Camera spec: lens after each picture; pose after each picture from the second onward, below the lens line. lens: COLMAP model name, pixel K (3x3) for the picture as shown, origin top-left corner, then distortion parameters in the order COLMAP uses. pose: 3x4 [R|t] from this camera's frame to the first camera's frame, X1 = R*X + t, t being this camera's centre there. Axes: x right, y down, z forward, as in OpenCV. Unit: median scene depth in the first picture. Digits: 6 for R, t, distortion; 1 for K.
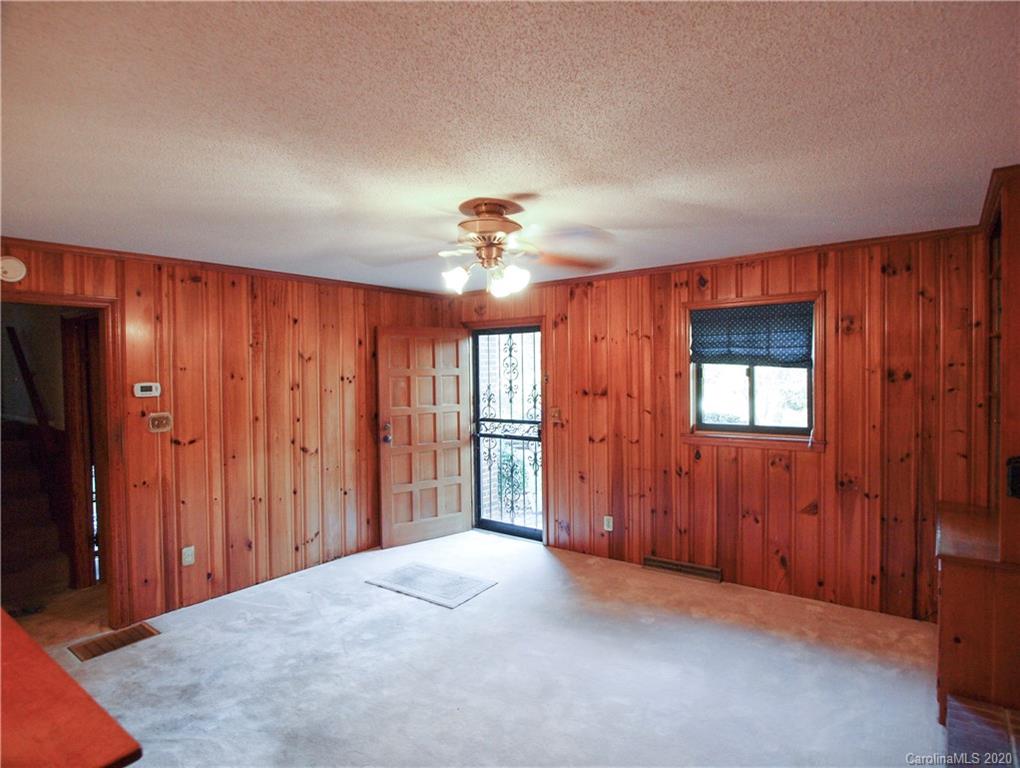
lens RADIAL K [[538.0, 0, 510.1], [0, 538.0, 388.5], [0, 0, 1]] dist [0.000749, 0.000601]
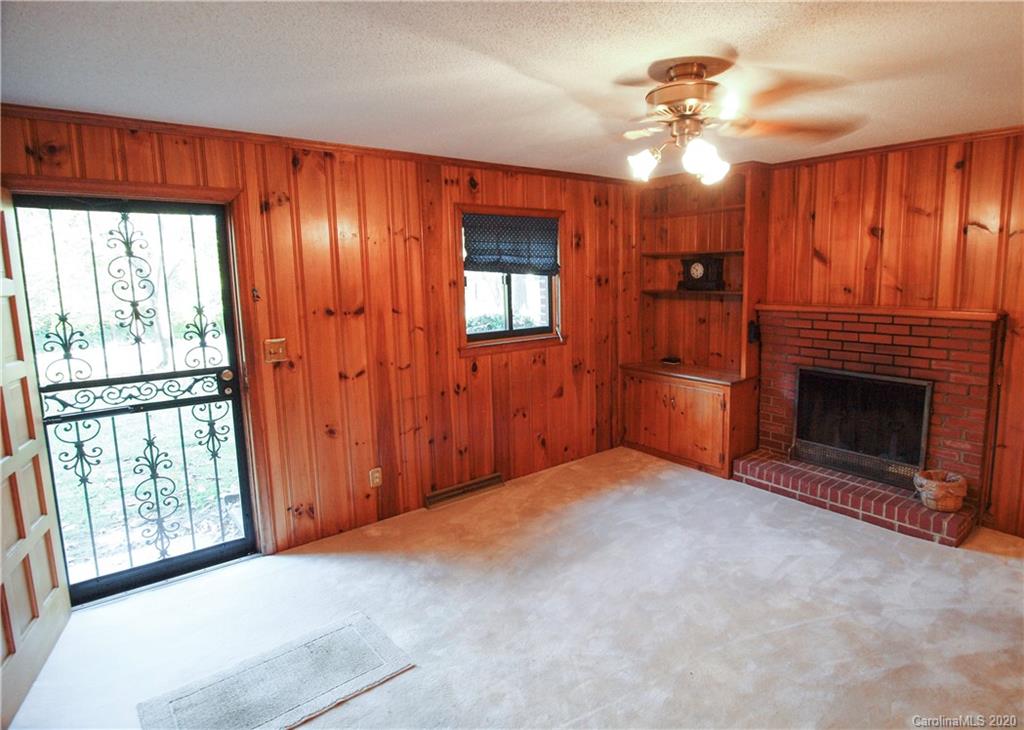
lens RADIAL K [[597.0, 0, 512.1], [0, 597.0, 358.1], [0, 0, 1]] dist [-0.003892, -0.000483]
pose [[0.233854, -0.128922, 0.963686, -0.623924], [0.047038, 0.991509, 0.121230, -0.017772], [-0.971133, 0.016980, 0.237933, 0.644328]]
